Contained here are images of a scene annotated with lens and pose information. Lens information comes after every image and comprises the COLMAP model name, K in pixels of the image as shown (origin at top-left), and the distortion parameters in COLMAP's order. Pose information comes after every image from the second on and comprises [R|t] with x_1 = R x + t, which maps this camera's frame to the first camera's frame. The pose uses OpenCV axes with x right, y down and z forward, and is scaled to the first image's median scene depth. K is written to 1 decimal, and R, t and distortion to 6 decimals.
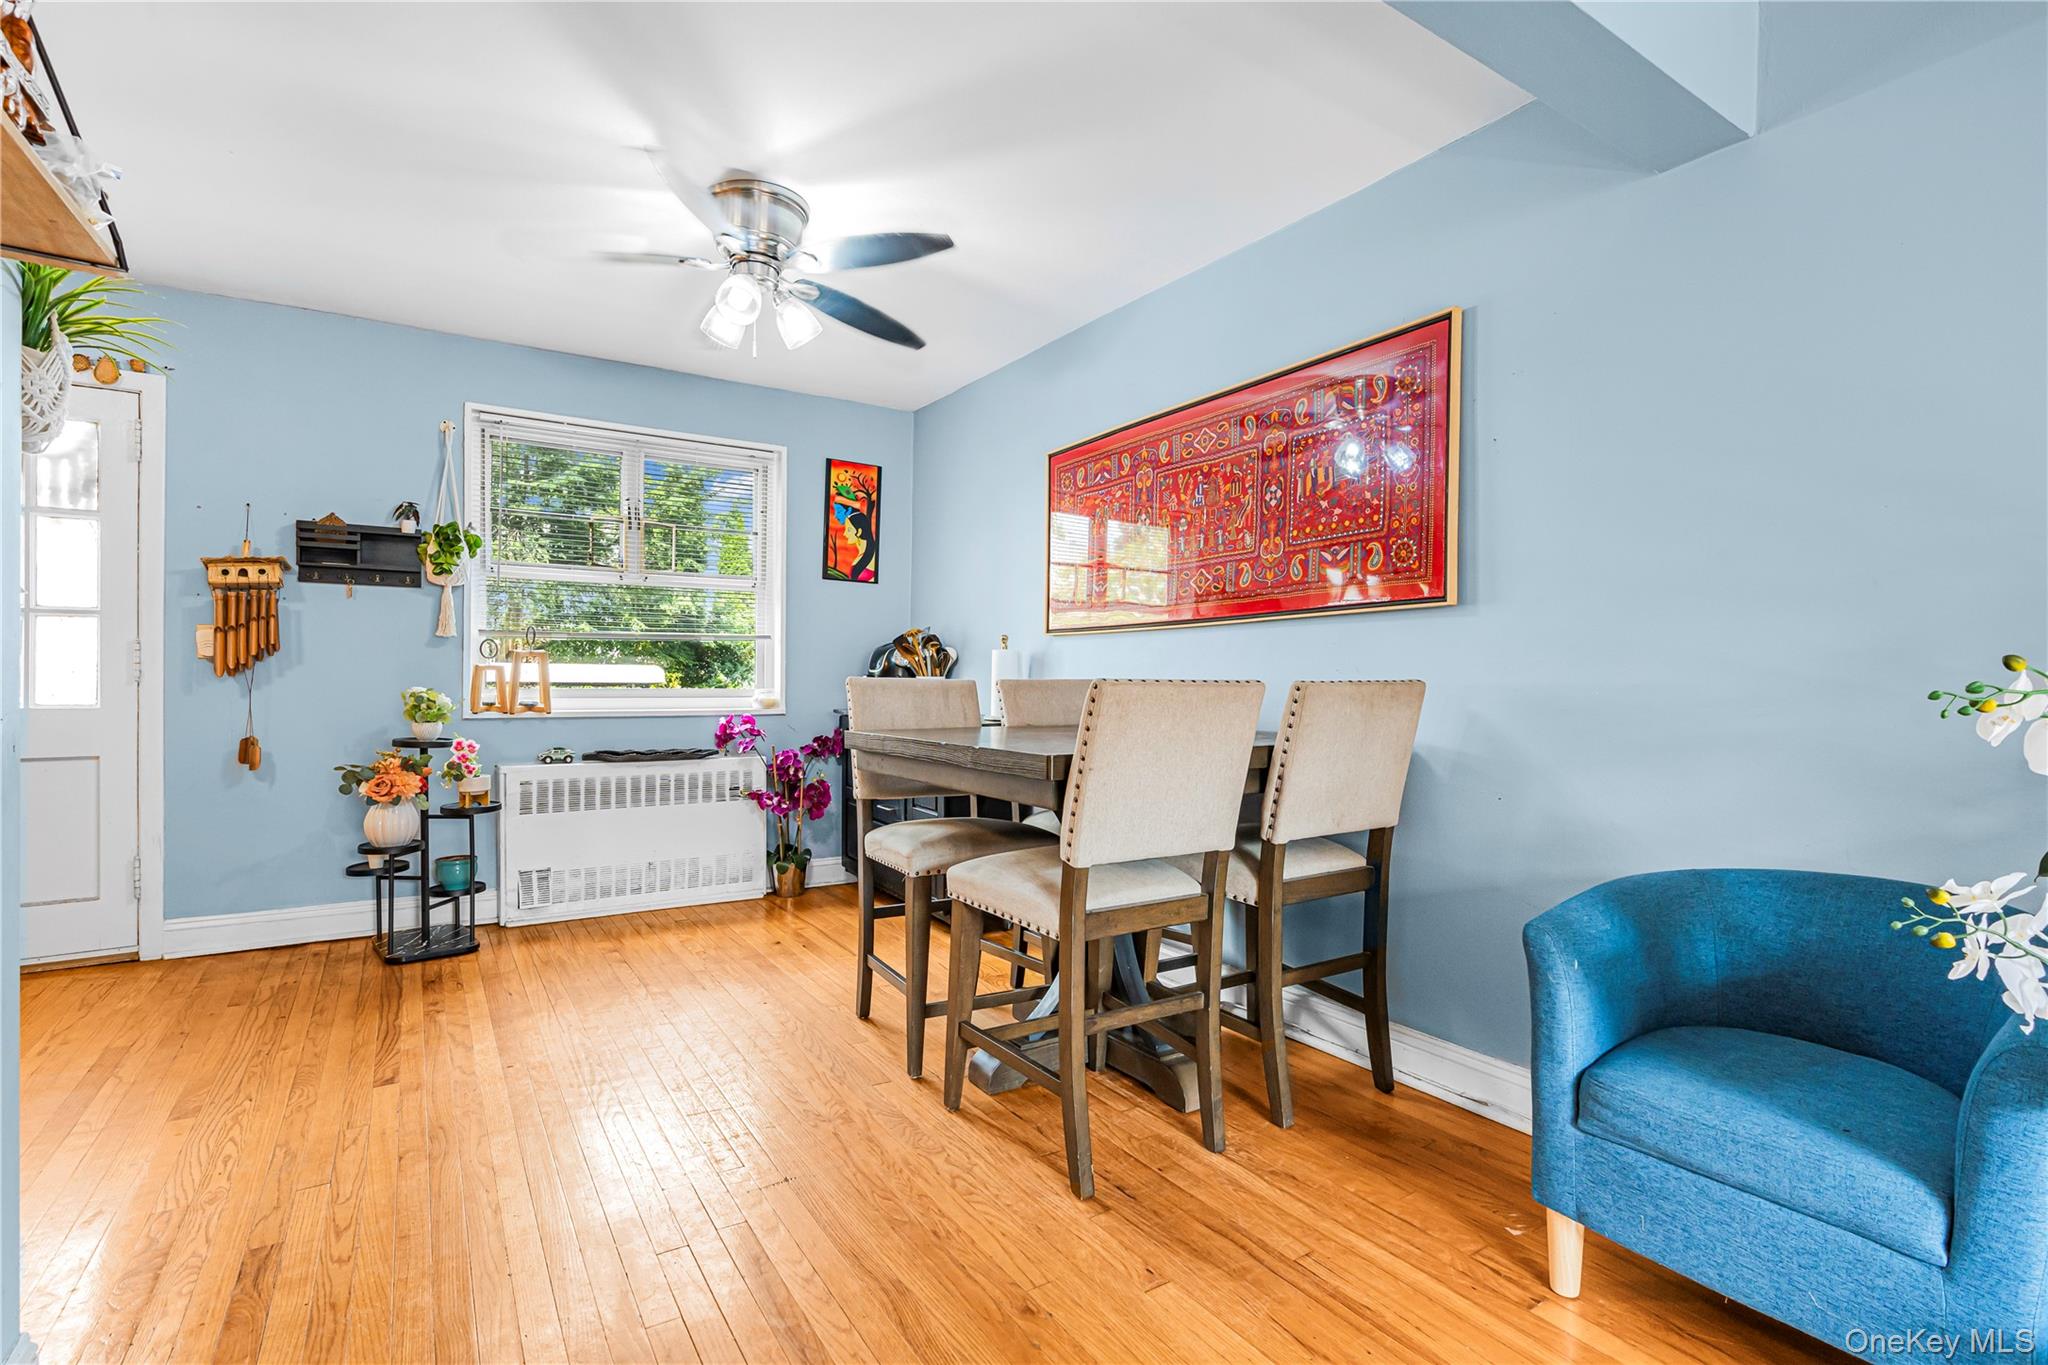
lens RADIAL K [[971.6, 0, 1024.2], [0, 971.6, 678.1], [0, 0, 1]] dist [-0.001772, 0.000007]
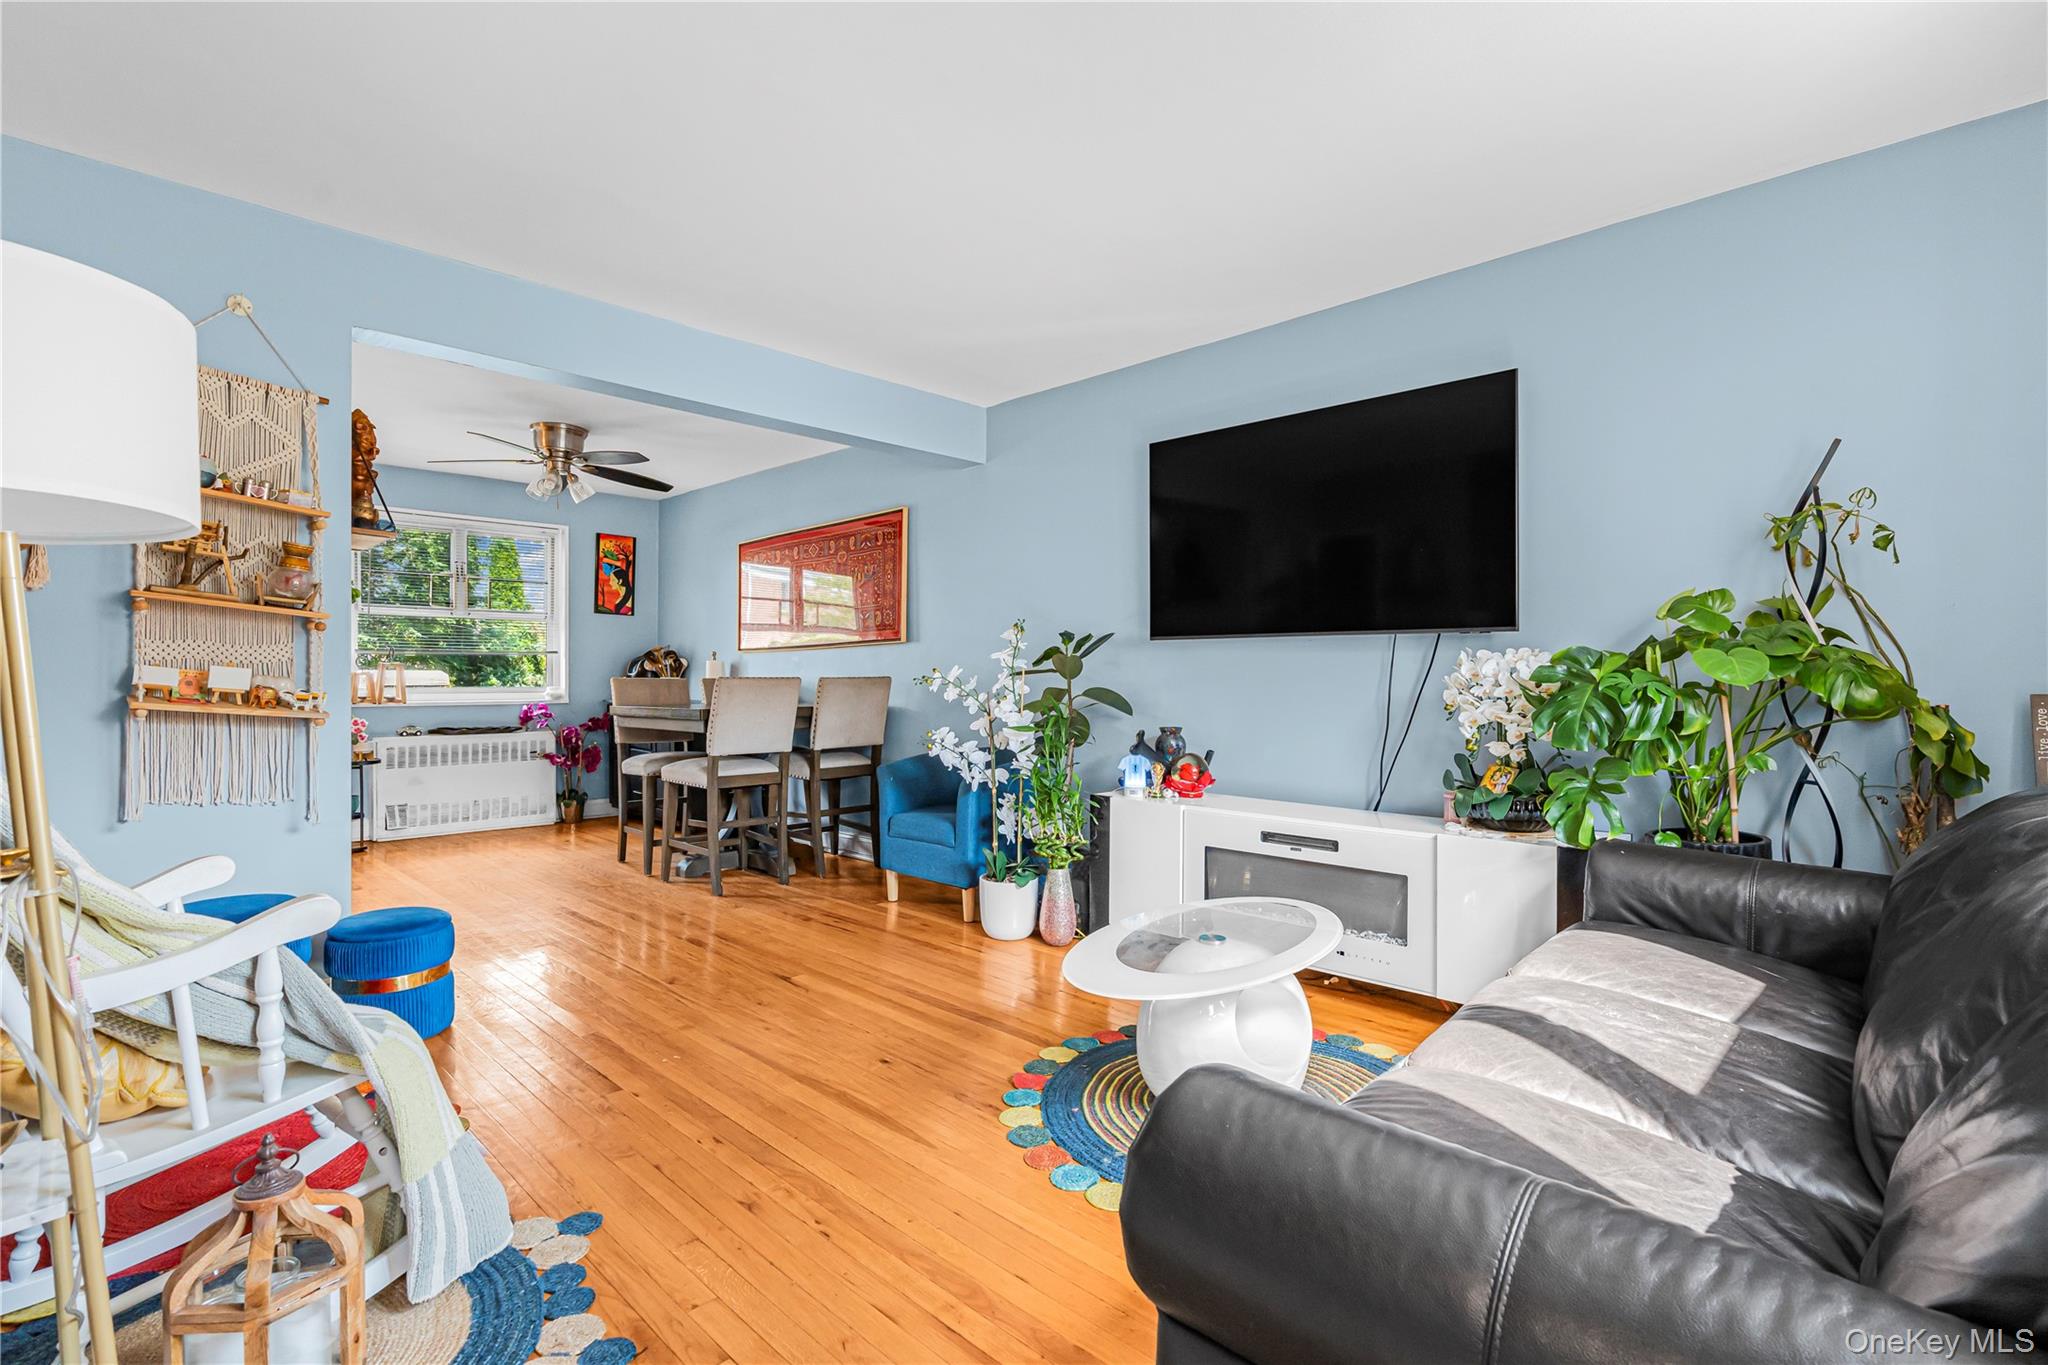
lens RADIAL K [[971.6, 0, 1039.3], [0, 971.6, 671.8], [0, 0, 1]] dist [-0.001772, 0.000007]
pose [[0.973818, -0.008585, 0.227168, 0.137898], [0.010068, 0.999935, -0.005373, 0.003694], [-0.227107, 0.007520, 0.973841, -0.707179]]
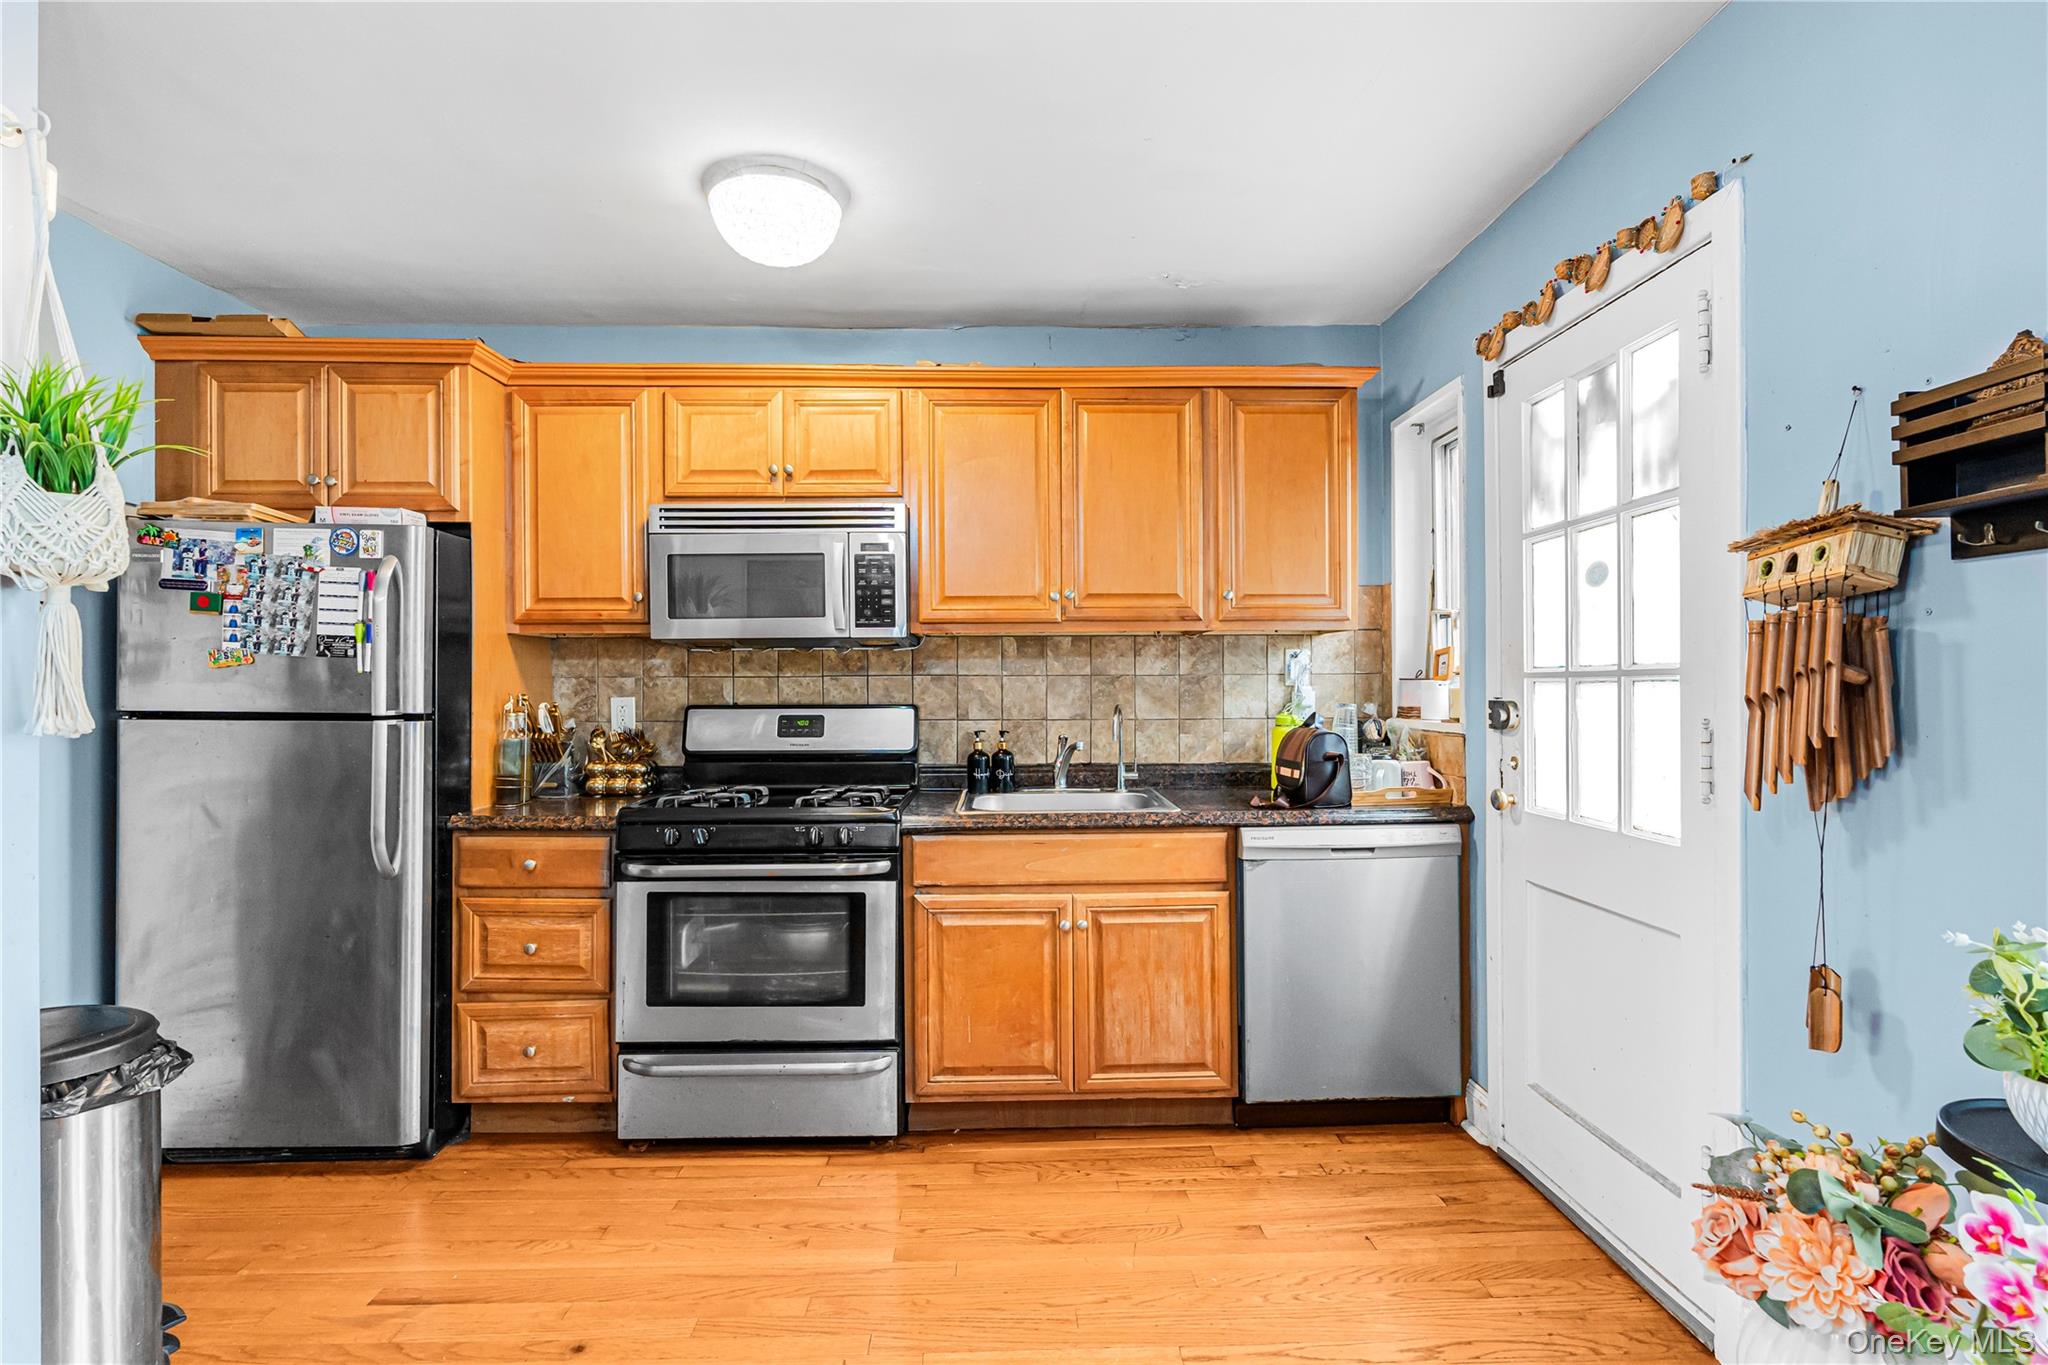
lens RADIAL K [[971.6, 0, 1022.4], [0, 971.6, 698.5], [0, 0, 1]] dist [-0.001772, 0.000007]
pose [[-0.516439, -0.003327, -0.856317, -0.232237], [-0.006326, 0.999980, -0.000070, -0.040378], [0.856300, 0.005381, -0.516450, 0.765065]]
